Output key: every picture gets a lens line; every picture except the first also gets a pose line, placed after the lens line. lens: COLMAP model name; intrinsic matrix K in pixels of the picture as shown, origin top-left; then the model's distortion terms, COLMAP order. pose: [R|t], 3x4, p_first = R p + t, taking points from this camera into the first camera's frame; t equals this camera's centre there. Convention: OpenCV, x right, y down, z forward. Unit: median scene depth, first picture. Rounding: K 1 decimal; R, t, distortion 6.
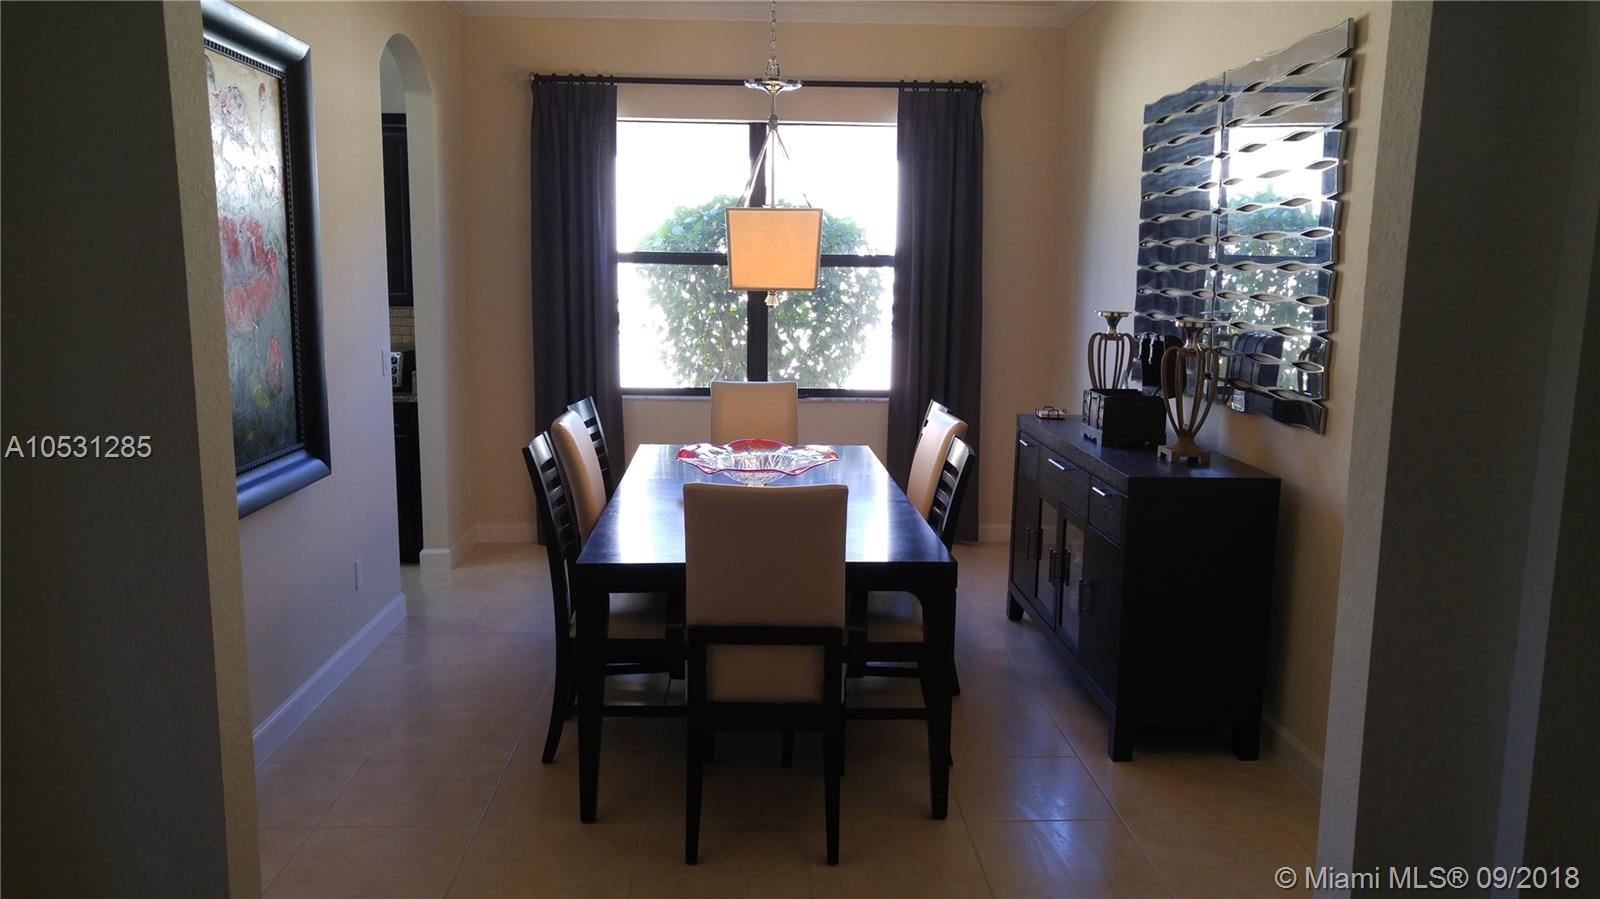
lens RADIAL K [[1211.0, 0, 806.2], [0, 1211.0, 448.9], [0, 0, 1]] dist [0.049412, -0.049987]
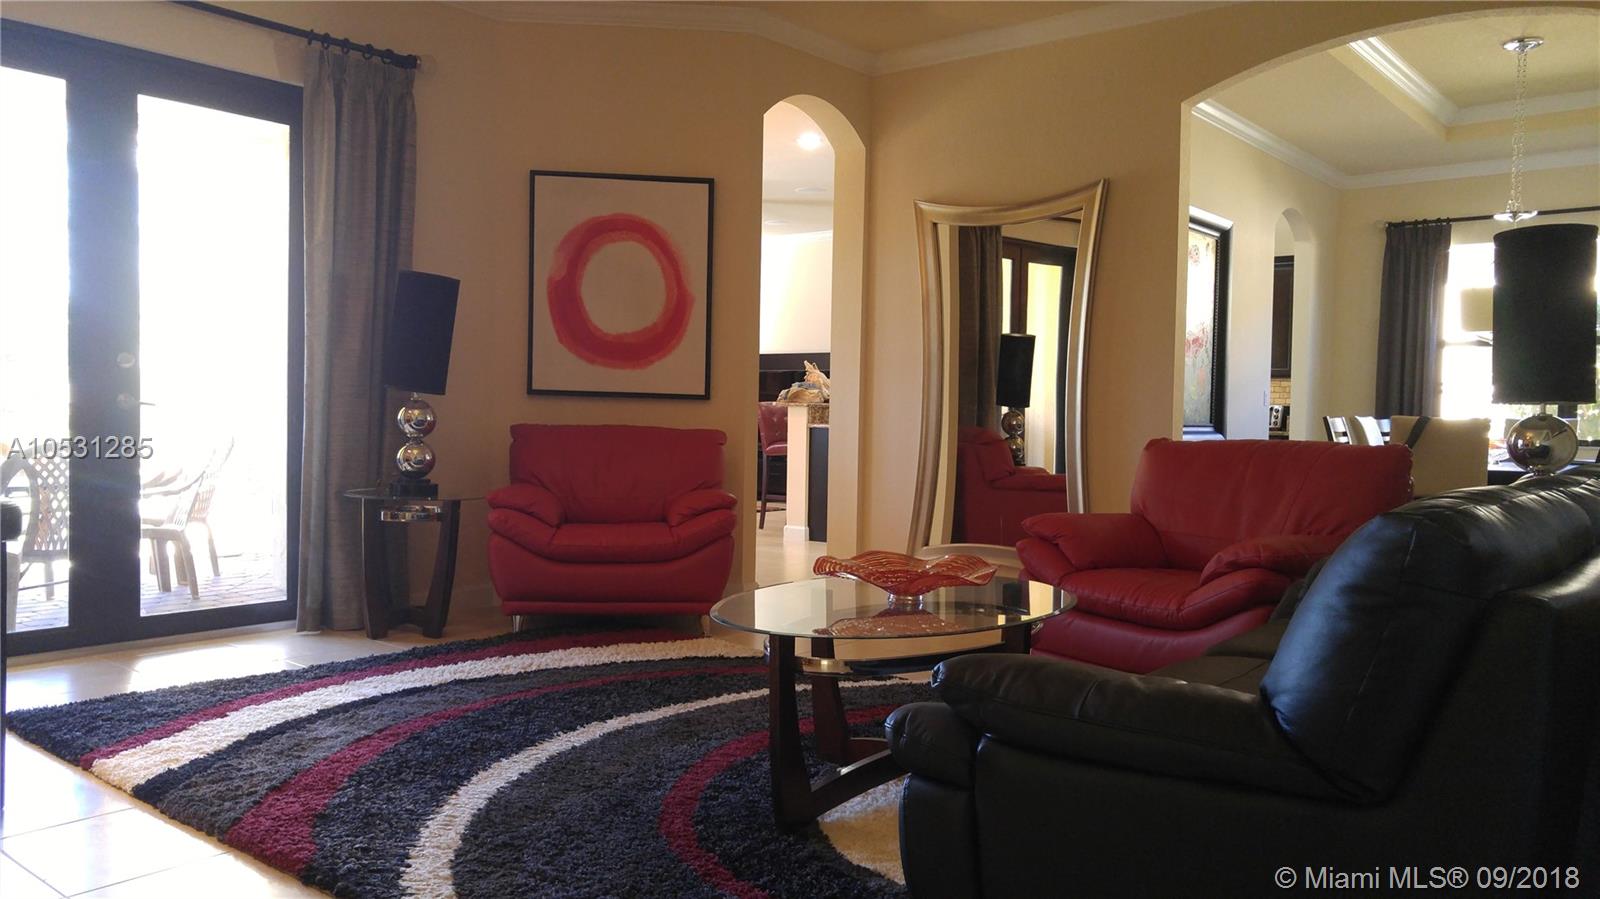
lens RADIAL K [[1211.0, 0, 788.5], [0, 1211.0, 448.8], [0, 0, 1]] dist [0.049412, -0.049987]
pose [[0.744036, 0.023032, -0.667742, 0.267848], [-0.108742, 0.990255, -0.087010, 0.197049], [0.659231, 0.137351, 0.739290, -0.616506]]
